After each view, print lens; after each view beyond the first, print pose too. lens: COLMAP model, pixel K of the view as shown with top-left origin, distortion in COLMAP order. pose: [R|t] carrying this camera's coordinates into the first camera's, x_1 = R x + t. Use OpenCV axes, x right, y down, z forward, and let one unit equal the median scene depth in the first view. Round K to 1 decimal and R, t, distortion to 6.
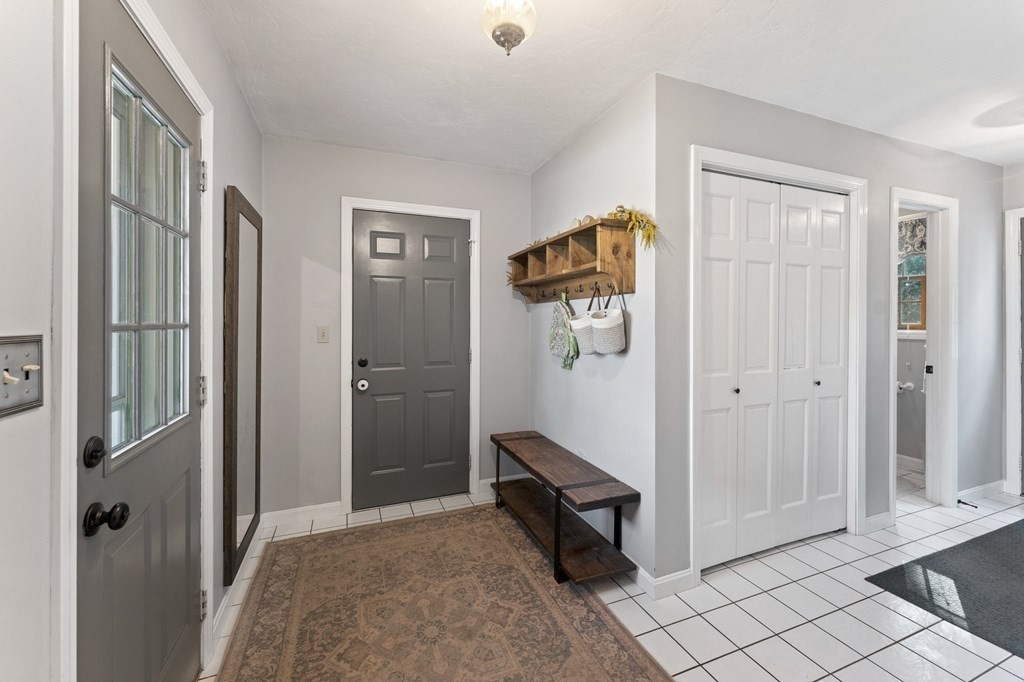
lens RADIAL K [[414.1, 0, 512.9], [0, 414.1, 322.9], [0, 0, 1]] dist [0.000008, 0.000001]
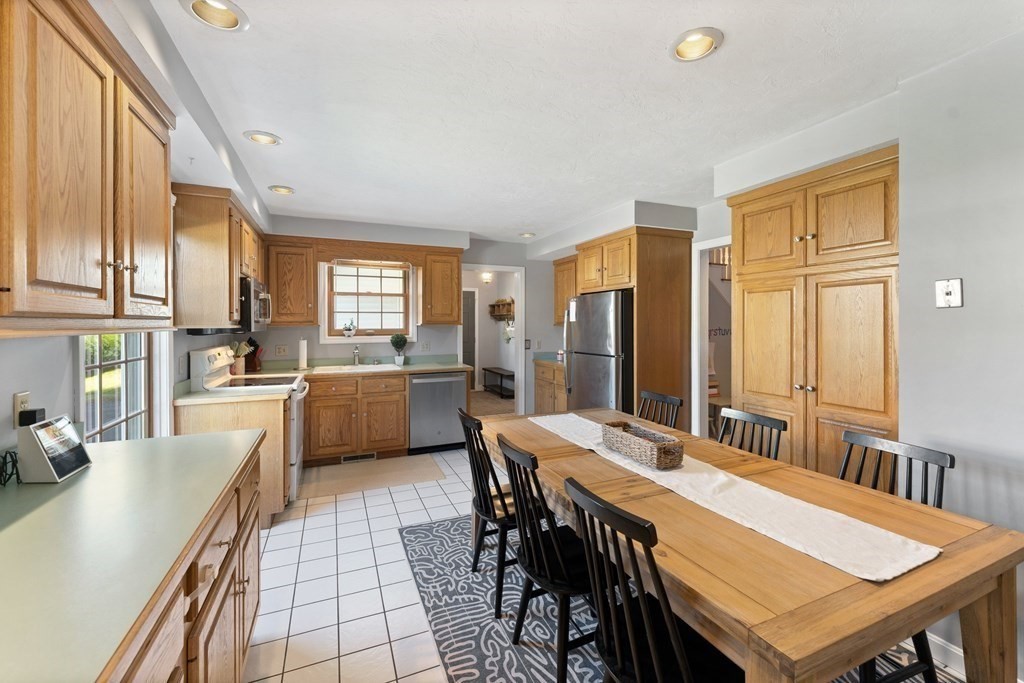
lens RADIAL K [[414.1, 0, 511.6], [0, 414.1, 332.5], [0, 0, 1]] dist [0.000008, 0.000001]
pose [[0.999411, -0.000907, 0.034308, 0.048179], [0.000673, 0.999976, 0.006831, 0.009500], [-0.034314, -0.006804, 0.999388, -1.818762]]
